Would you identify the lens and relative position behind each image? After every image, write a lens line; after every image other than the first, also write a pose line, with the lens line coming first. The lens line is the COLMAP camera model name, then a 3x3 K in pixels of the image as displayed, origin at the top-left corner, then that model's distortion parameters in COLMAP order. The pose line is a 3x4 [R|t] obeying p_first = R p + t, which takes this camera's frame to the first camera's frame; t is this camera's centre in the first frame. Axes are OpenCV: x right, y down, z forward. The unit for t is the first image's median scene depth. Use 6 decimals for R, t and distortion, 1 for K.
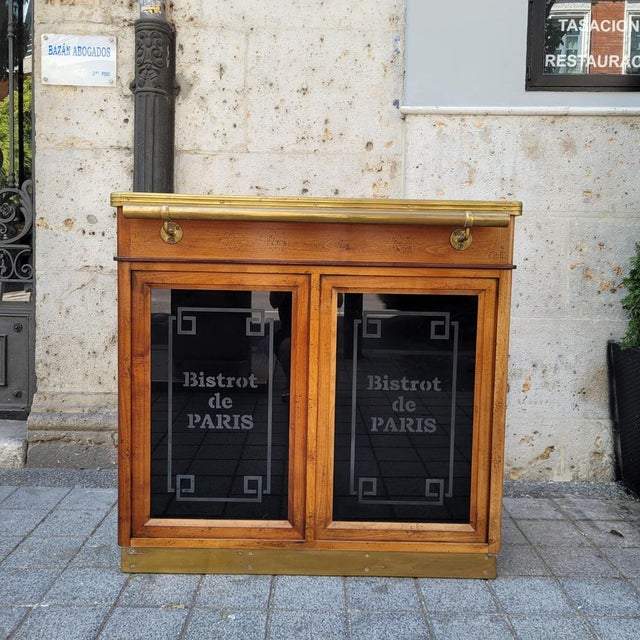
lens RADIAL K [[641.0, 0, 314.5], [0, 641.0, 303.8], [0, 0, 1]] dist [0.030965, 0.000000]
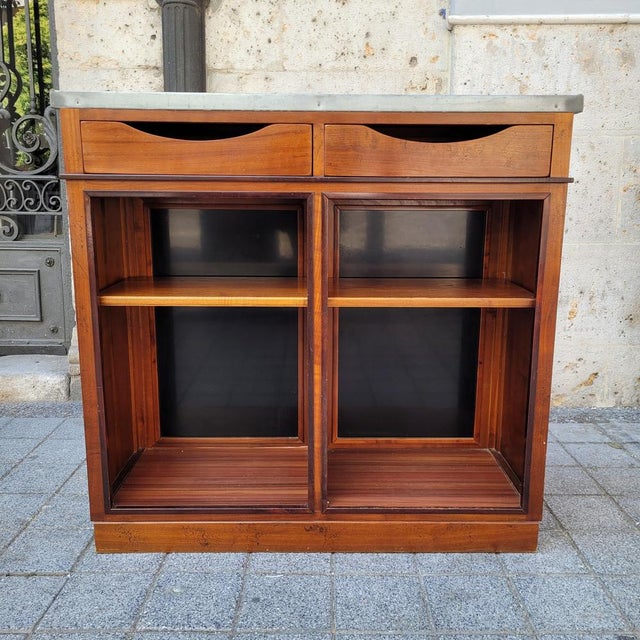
lens RADIAL K [[641.0, 0, 326.7], [0, 641.0, 320.2], [0, 0, 1]] dist [0.030965, 0.000000]
pose [[0.999915, -0.013060, -0.000447, -0.047721], [0.013025, 0.993329, 0.114580, 0.021108], [-0.001052, -0.114577, 0.993414, 0.021412]]
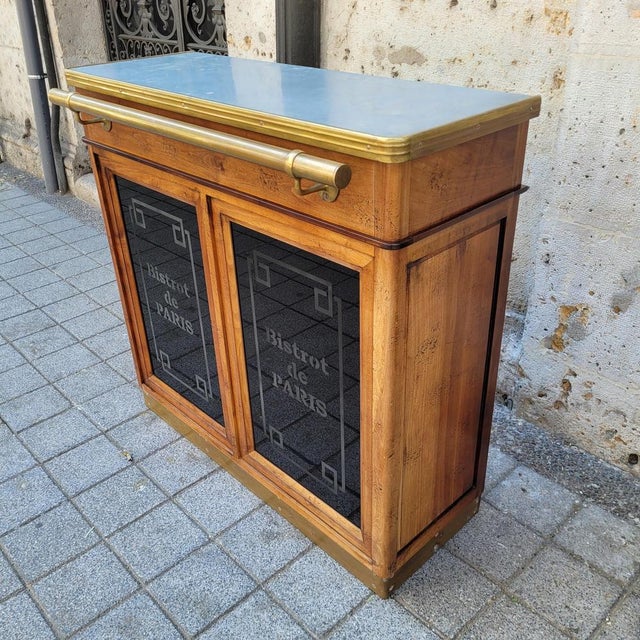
lens RADIAL K [[641.0, 0, 320.8], [0, 641.0, 315.8], [0, 0, 1]] dist [0.030965, 0.000000]
pose [[0.688104, 0.317396, -0.652512, 0.461924], [-0.014778, 0.905201, 0.424726, -0.171708], [0.725461, -0.282613, 0.627563, 0.386025]]
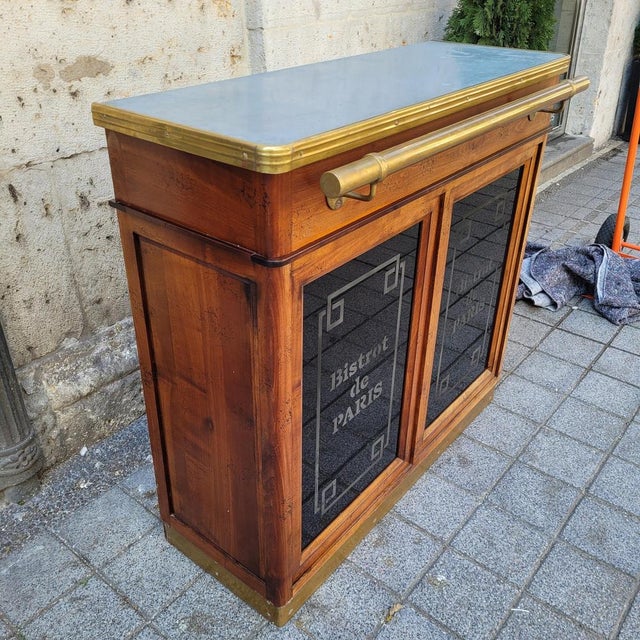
lens RADIAL K [[641.0, 0, 315.4], [0, 641.0, 315.4], [0, 0, 1]] dist [0.030965, 0.000000]
pose [[0.632097, -0.398575, 0.664524, -0.456783], [0.064821, 0.881764, 0.467216, -0.193975], [-0.772174, -0.252251, 0.583196, 0.439189]]
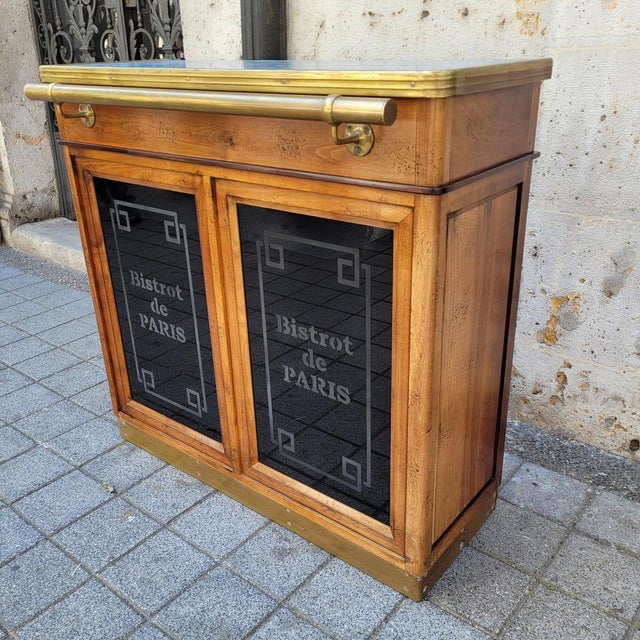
lens RADIAL K [[641.0, 0, 327.4], [0, 641.0, 322.0], [0, 0, 1]] dist [0.030965, 0.000000]
pose [[0.779375, 0.213613, -0.589019, 0.411462], [-0.009453, 0.943990, 0.329839, -0.092905], [0.626486, -0.251500, 0.737742, 0.332864]]
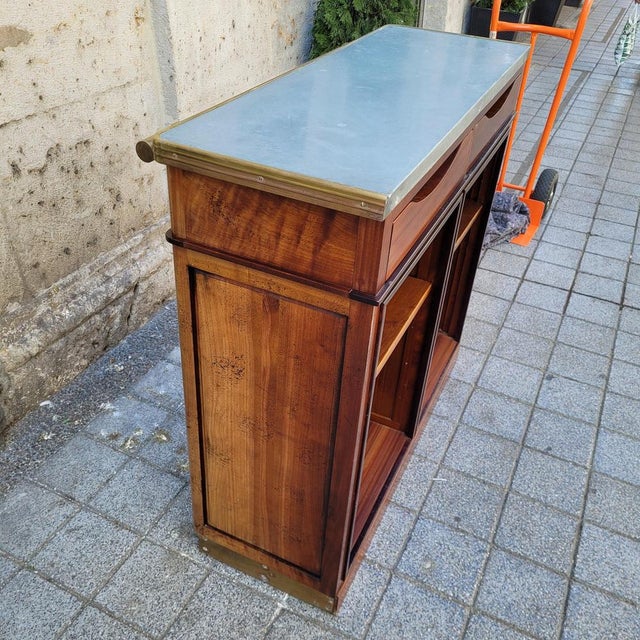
lens RADIAL K [[641.0, 0, 311.4], [0, 641.0, 319.3], [0, 0, 1]] dist [0.030965, 0.000000]
pose [[0.440422, -0.514717, 0.735591, -0.571846], [0.034996, 0.828555, 0.558813, -0.245479], [-0.897108, -0.220371, 0.382927, 0.458942]]
